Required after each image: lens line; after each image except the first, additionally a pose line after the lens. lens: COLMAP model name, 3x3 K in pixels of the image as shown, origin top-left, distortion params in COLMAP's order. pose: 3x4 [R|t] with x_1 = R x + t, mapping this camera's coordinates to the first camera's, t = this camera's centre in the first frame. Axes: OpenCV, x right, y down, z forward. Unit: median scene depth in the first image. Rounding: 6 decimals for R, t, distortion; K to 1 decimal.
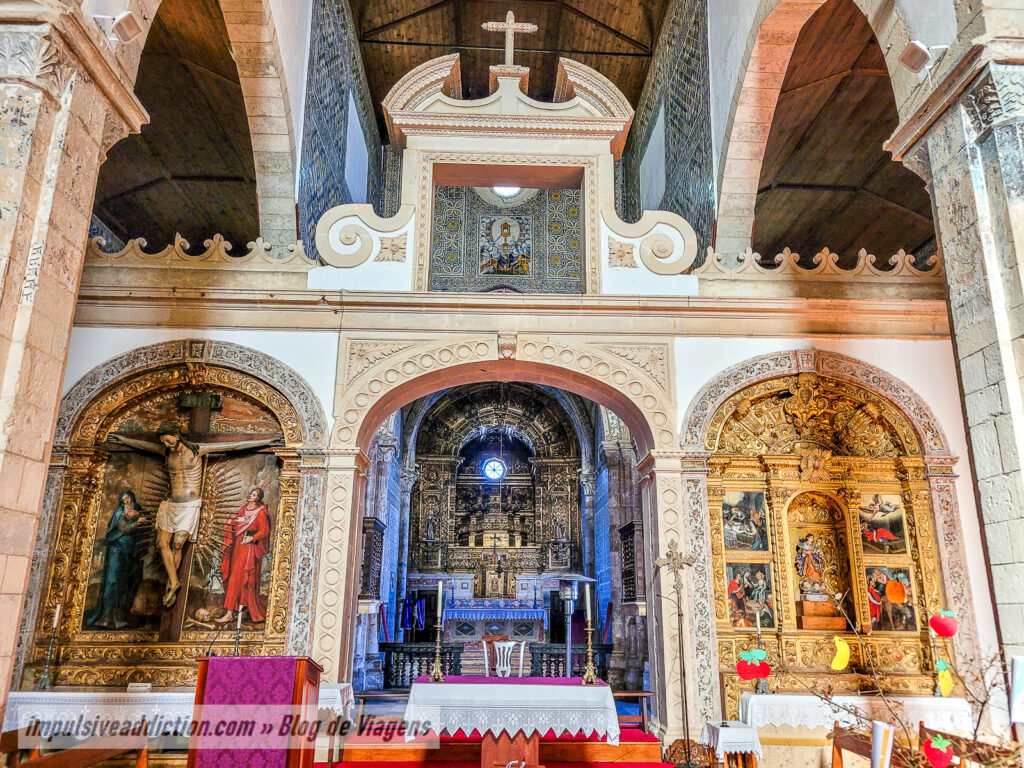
lens RADIAL K [[770.2, 0, 520.5], [0, 770.2, 391.7], [0, 0, 1]] dist [0.064712, -0.055568]
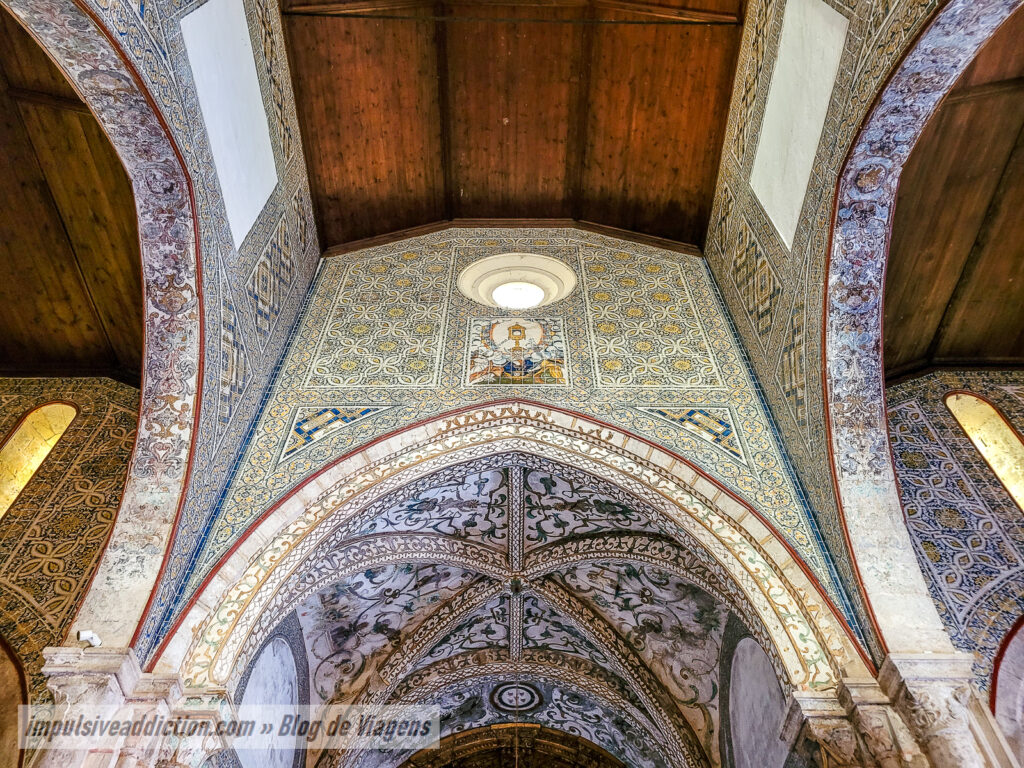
lens RADIAL K [[770.2, 0, 513.4], [0, 770.2, 388.6], [0, 0, 1]] dist [0.064712, -0.055568]
pose [[0.999236, -0.032929, -0.021051, -0.023303], [0.013585, 0.797672, -0.602939, 0.319927], [0.036646, 0.602192, 0.797510, 1.169254]]
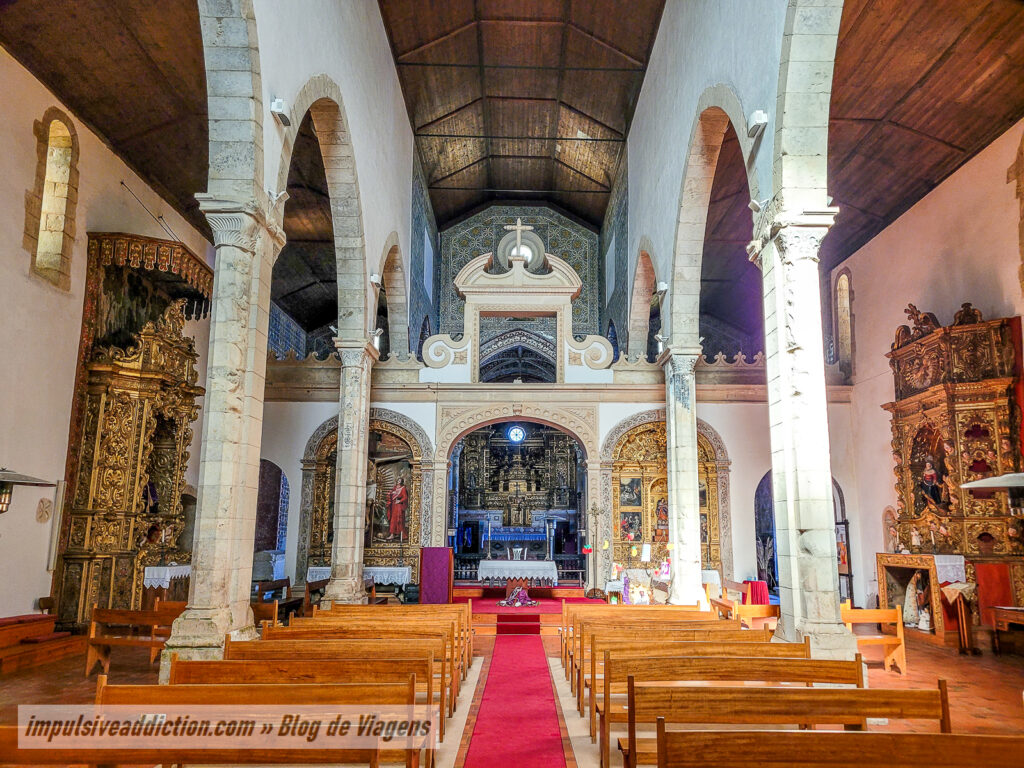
lens RADIAL K [[770.2, 0, 529.2], [0, 770.2, 395.7], [0, 0, 1]] dist [0.064712, -0.055568]
pose [[0.999695, -0.005815, -0.023984, 0.065253], [0.008100, 0.995321, 0.096280, -0.300316], [0.023312, -0.096445, 0.995065, -1.075689]]
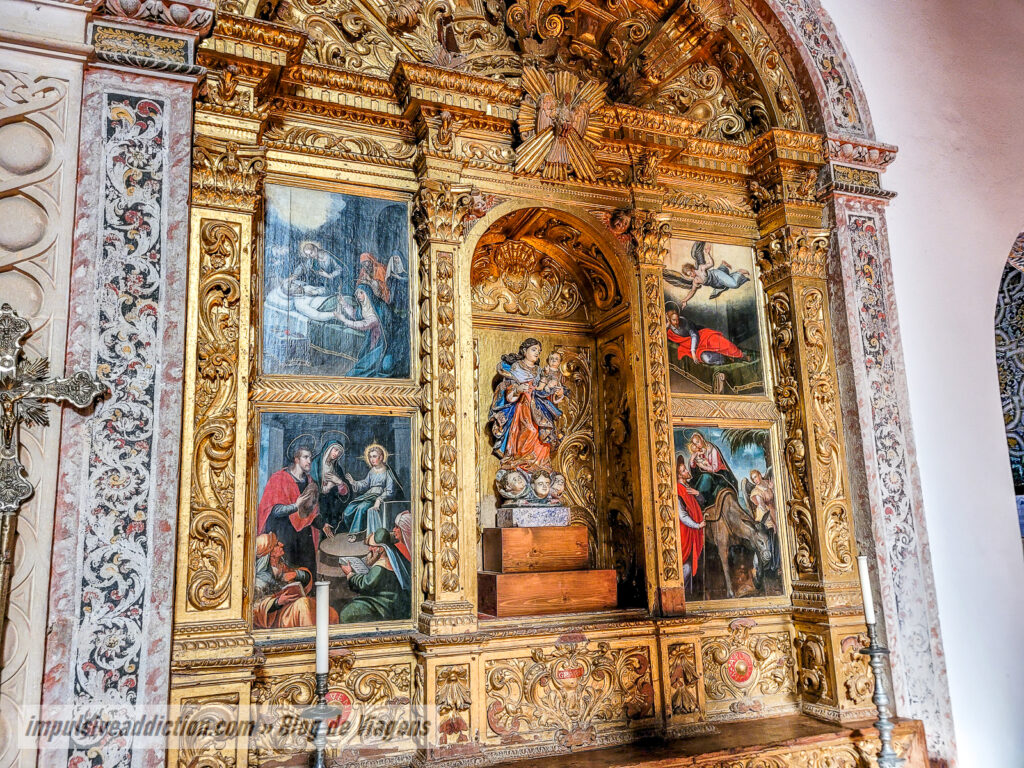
lens RADIAL K [[770.2, 0, 514.3], [0, 770.2, 393.1], [0, 0, 1]] dist [0.064712, -0.055568]
pose [[0.939755, 0.020456, 0.341237, 0.252163], [-0.049732, 0.995769, 0.077267, 0.184201], [-0.338213, -0.089582, 0.936796, 0.689471]]
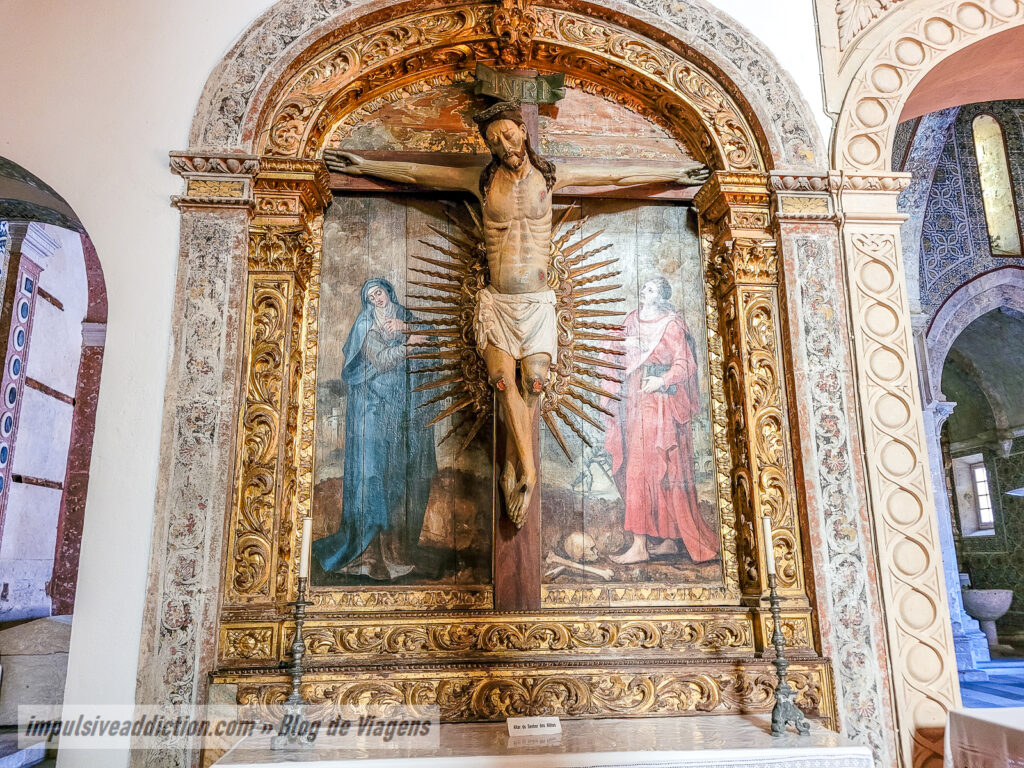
lens RADIAL K [[770.2, 0, 511.3], [0, 770.2, 393.9], [0, 0, 1]] dist [0.064712, -0.055568]
pose [[0.998252, -0.005600, 0.058834, -0.449963], [0.002284, 0.998412, 0.056282, 0.167423], [-0.059056, -0.056049, 0.996680, 0.547442]]
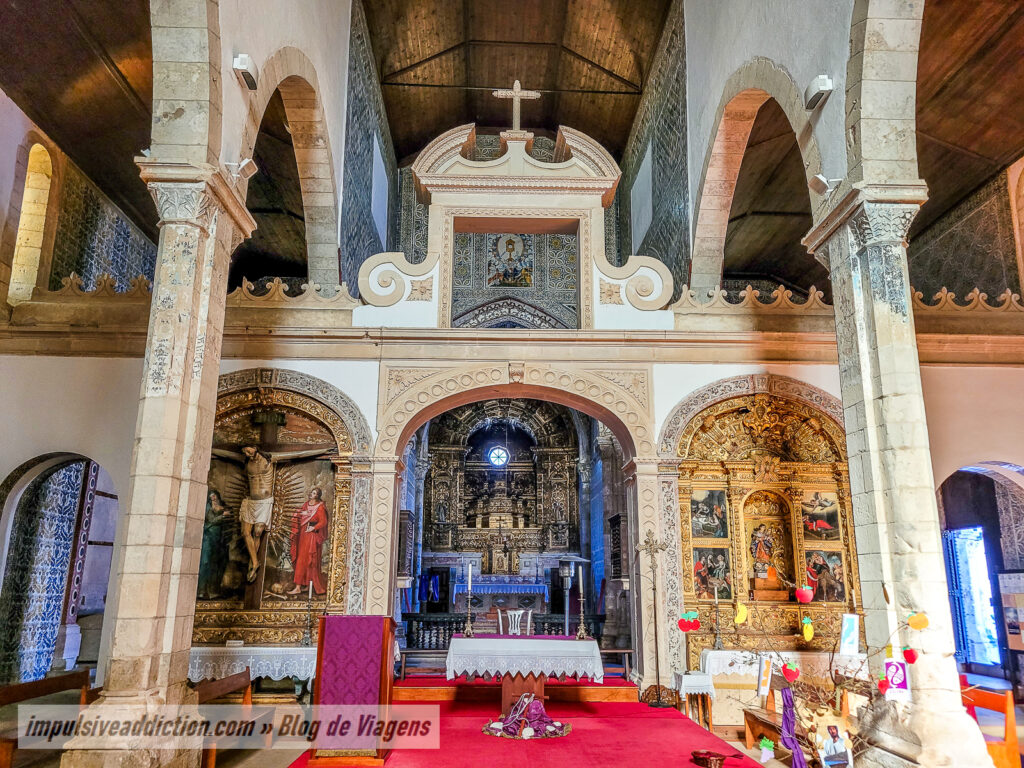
lens RADIAL K [[770.2, 0, 510.3], [0, 770.2, 398.3], [0, 0, 1]] dist [0.064712, -0.055568]
pose [[0.999920, -0.002303, -0.012471, -0.012020], [0.002775, 0.999275, 0.037968, -0.065976], [0.012375, -0.038000, 0.999201, -0.232475]]
